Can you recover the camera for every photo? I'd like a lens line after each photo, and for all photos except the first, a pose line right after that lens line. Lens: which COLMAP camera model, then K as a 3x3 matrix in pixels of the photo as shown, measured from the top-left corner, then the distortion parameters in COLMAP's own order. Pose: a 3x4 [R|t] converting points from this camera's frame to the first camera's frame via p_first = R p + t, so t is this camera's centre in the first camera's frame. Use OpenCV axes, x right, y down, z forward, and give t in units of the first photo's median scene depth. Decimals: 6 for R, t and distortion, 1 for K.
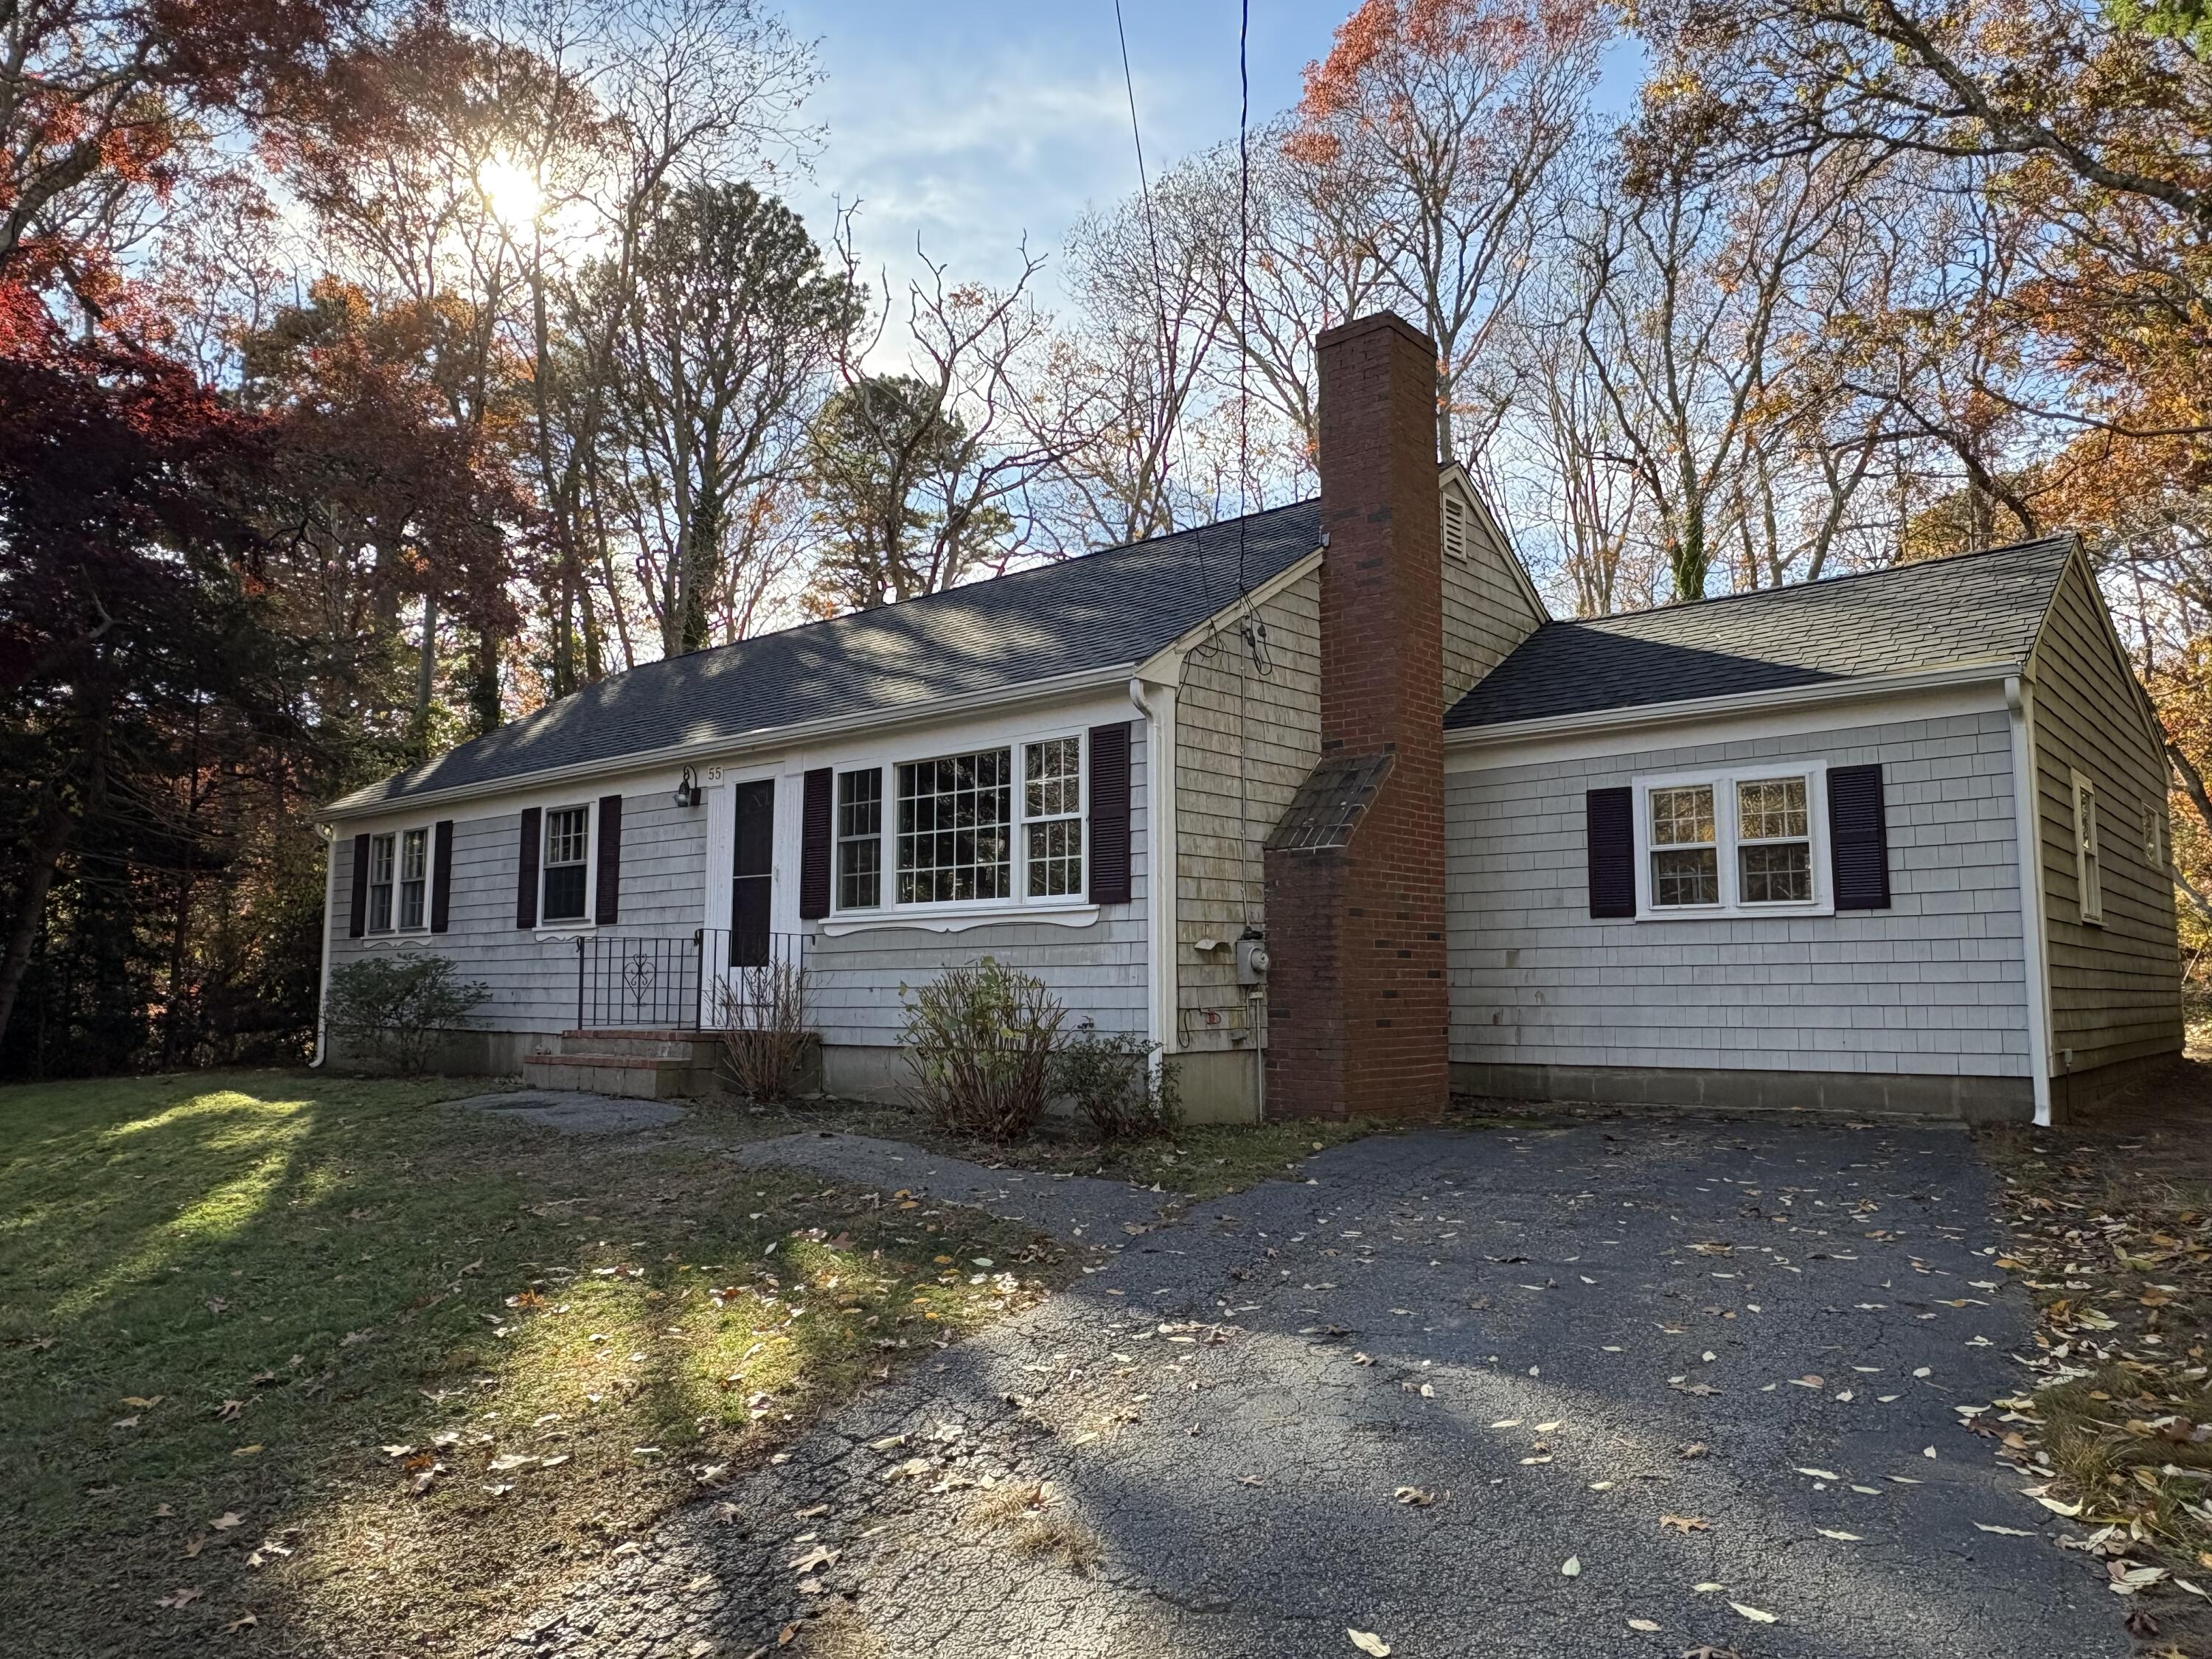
lens RADIAL K [[1506.4, 0, 1106.4], [0, 1506.4, 830.9], [0, 0, 1]] dist [-0.007854, -0.001419]
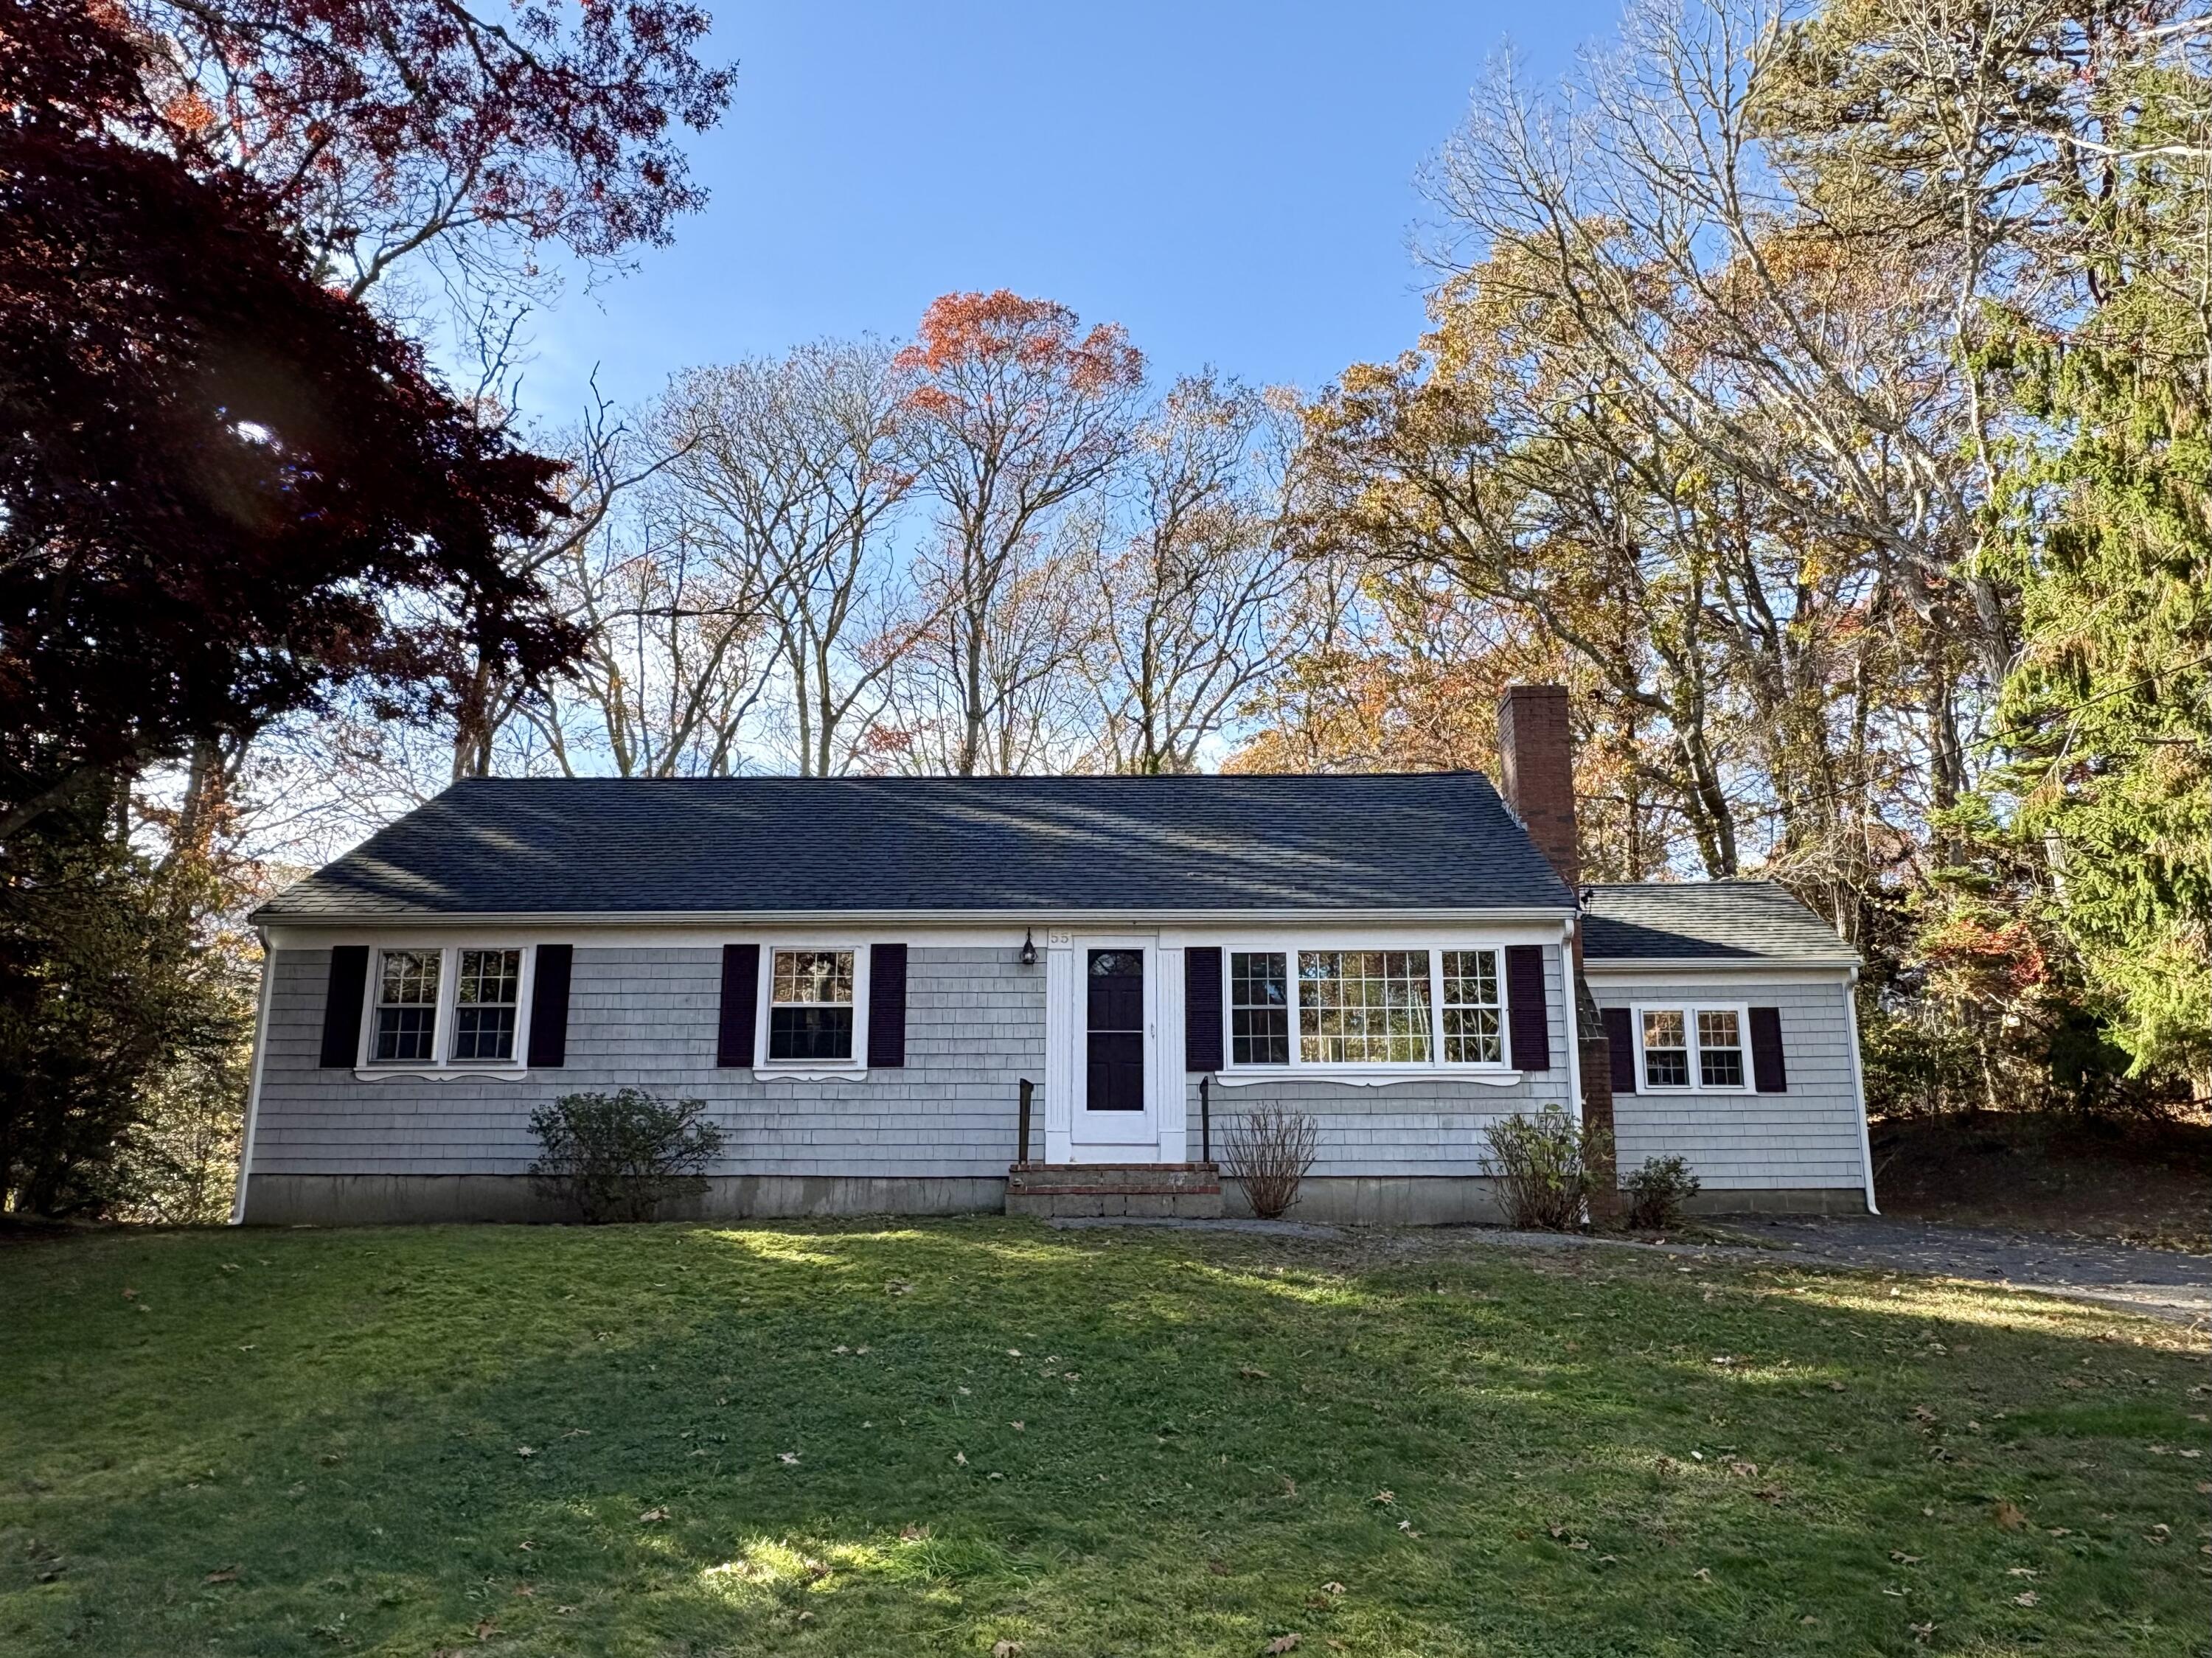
lens RADIAL K [[1506.3, 0, 1105.0], [0, 1506.3, 831.3], [0, 0, 1]] dist [-0.007854, -0.001419]
pose [[0.790754, 0.138005, 0.596375, -1.104104], [-0.067011, 0.987916, -0.139758, 0.046603], [-0.608455, 0.070550, 0.790446, 0.080191]]
